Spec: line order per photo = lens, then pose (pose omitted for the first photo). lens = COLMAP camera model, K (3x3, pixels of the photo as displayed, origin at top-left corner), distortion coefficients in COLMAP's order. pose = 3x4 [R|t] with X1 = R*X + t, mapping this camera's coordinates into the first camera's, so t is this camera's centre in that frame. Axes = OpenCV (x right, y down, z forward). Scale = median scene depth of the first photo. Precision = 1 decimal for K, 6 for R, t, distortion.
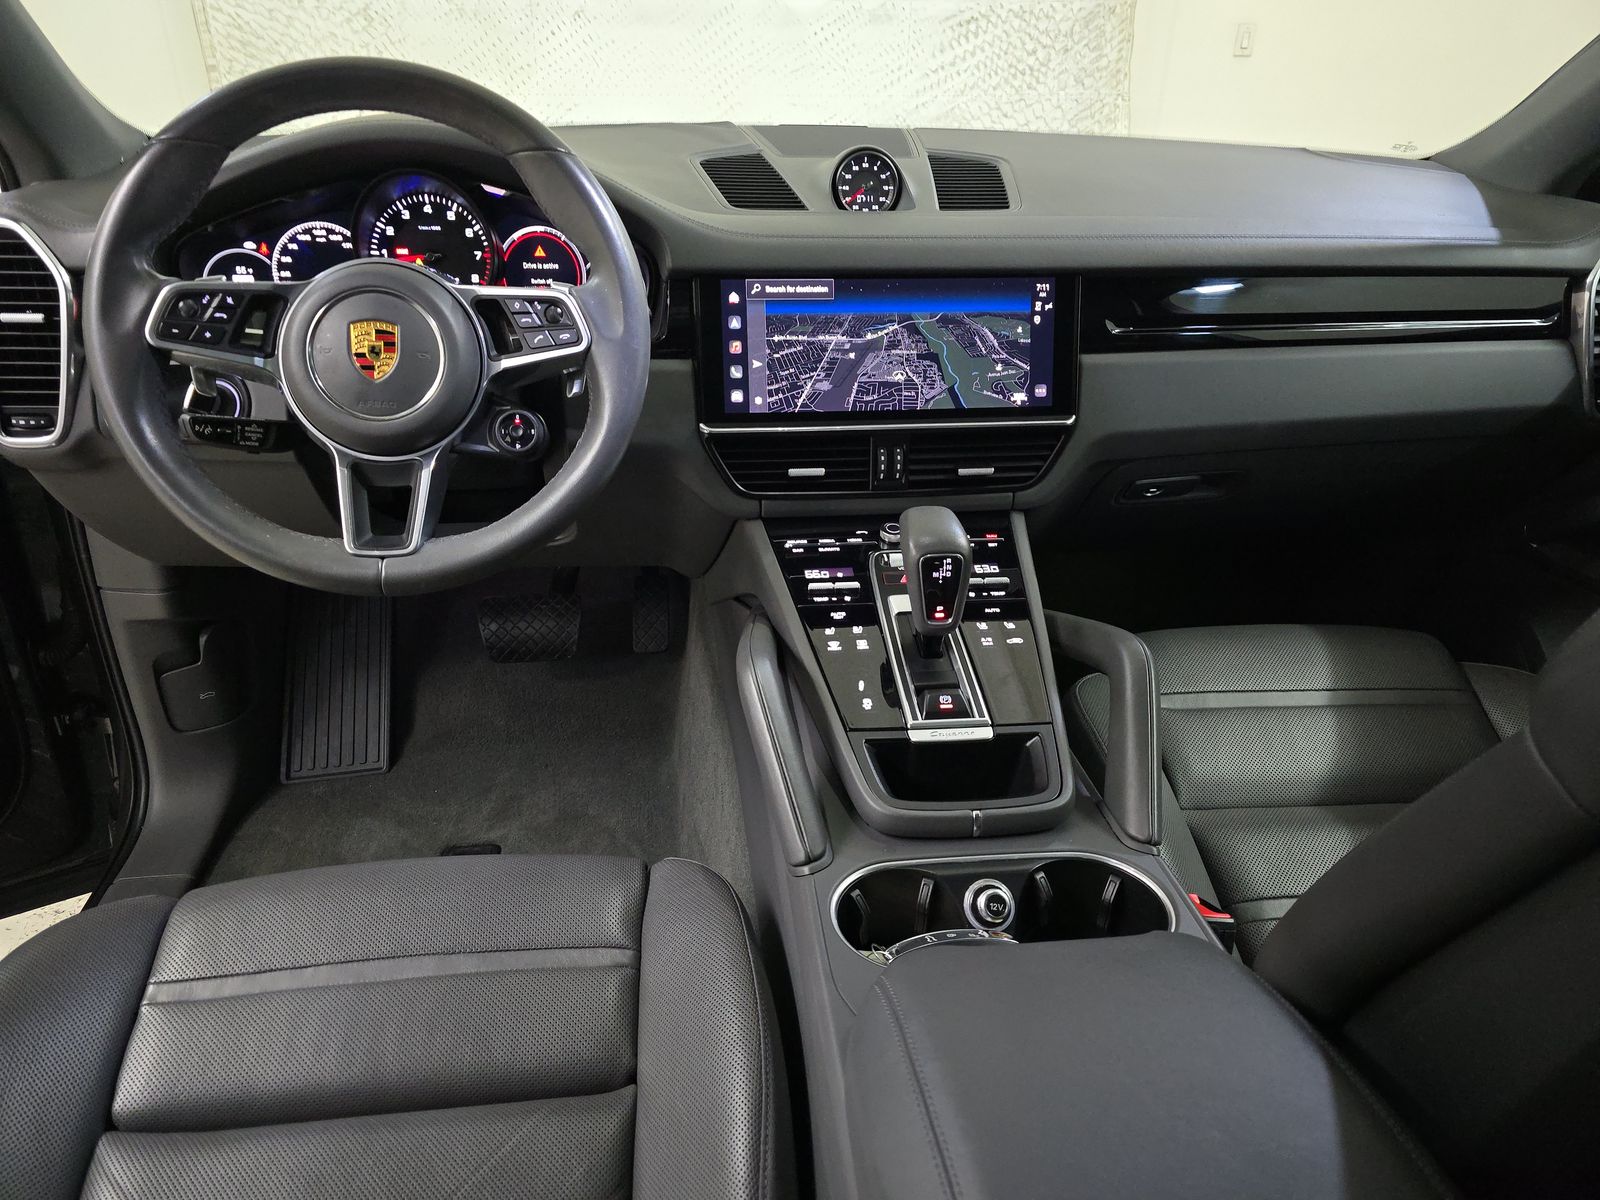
lens RADIAL K [[1074.4, 0, 801.1], [0, 1074.4, 624.1], [0, 0, 1]] dist [0.024799, -0.033579]
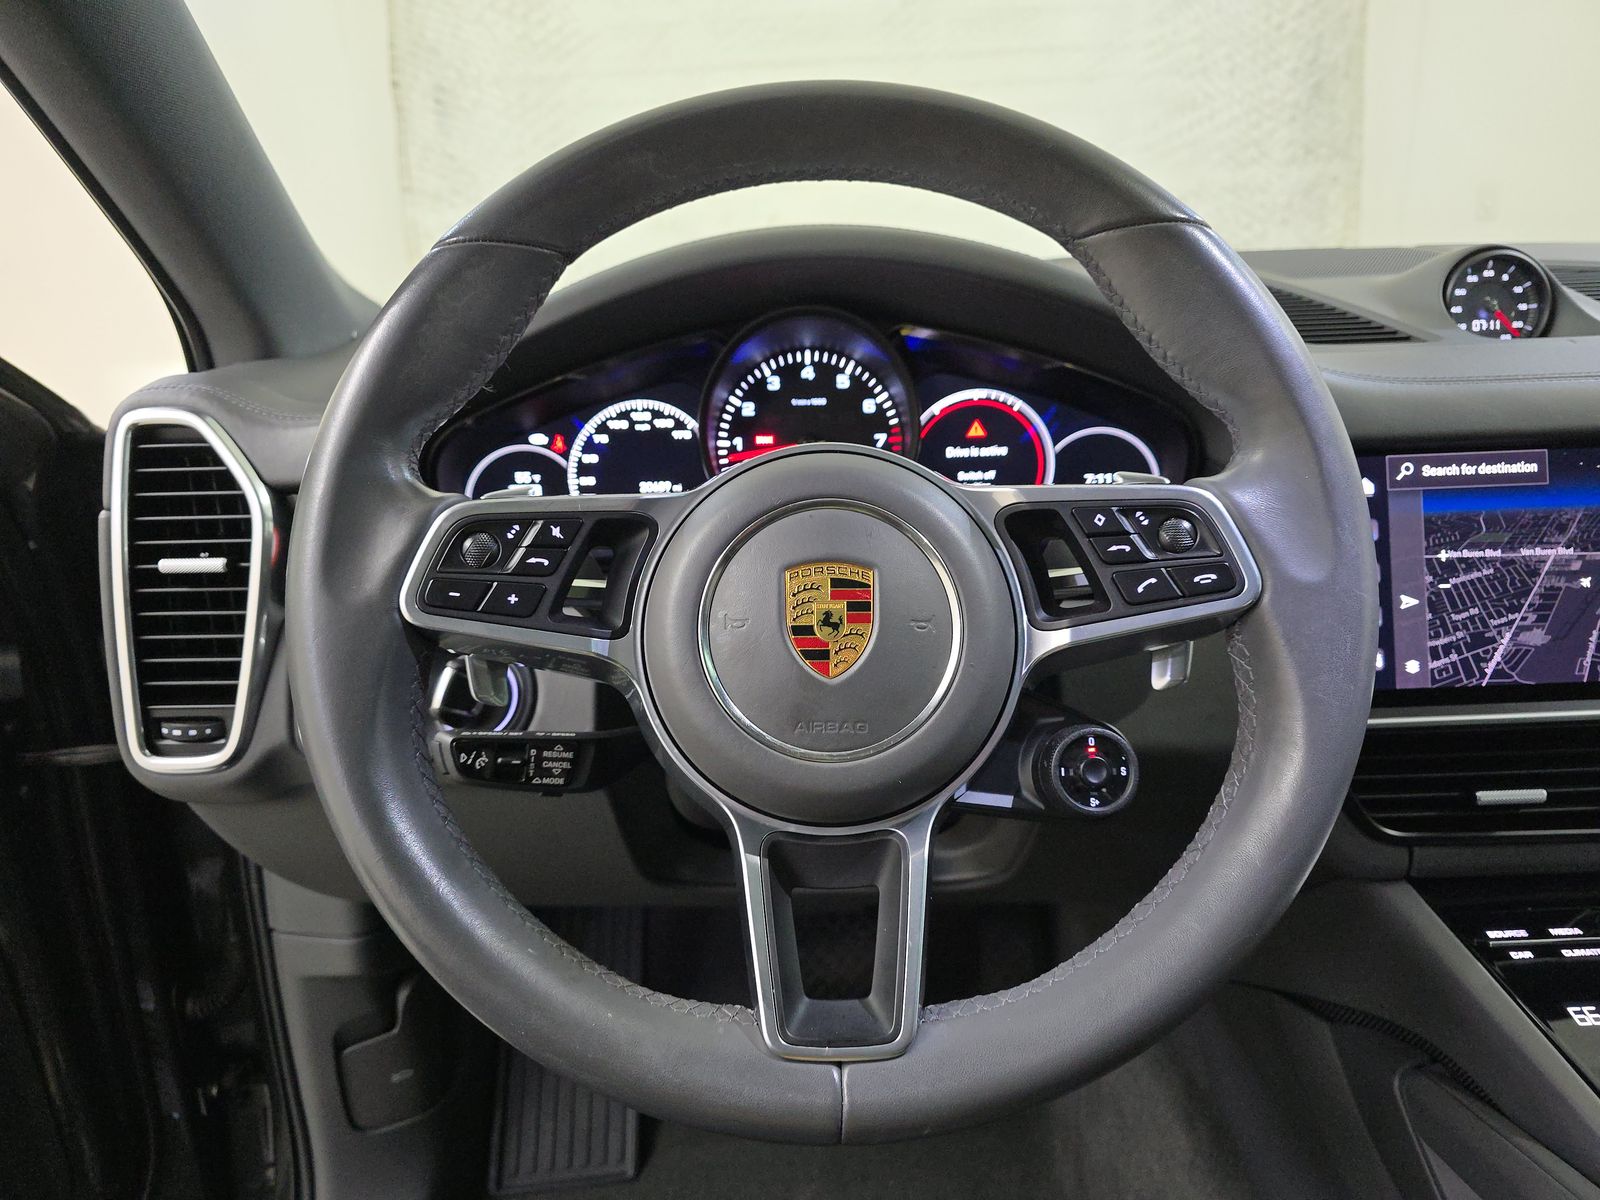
lens RADIAL K [[1121.0, 0, 800.0], [0, 1121.0, 600.0], [0, 0, 1]] dist [0.017076, -0.044110]
pose [[0.989786, -0.024733, -0.140396, -0.267110], [-0.003168, 0.980775, -0.195118, -0.129005], [0.142523, 0.193570, 0.970679, 0.396109]]
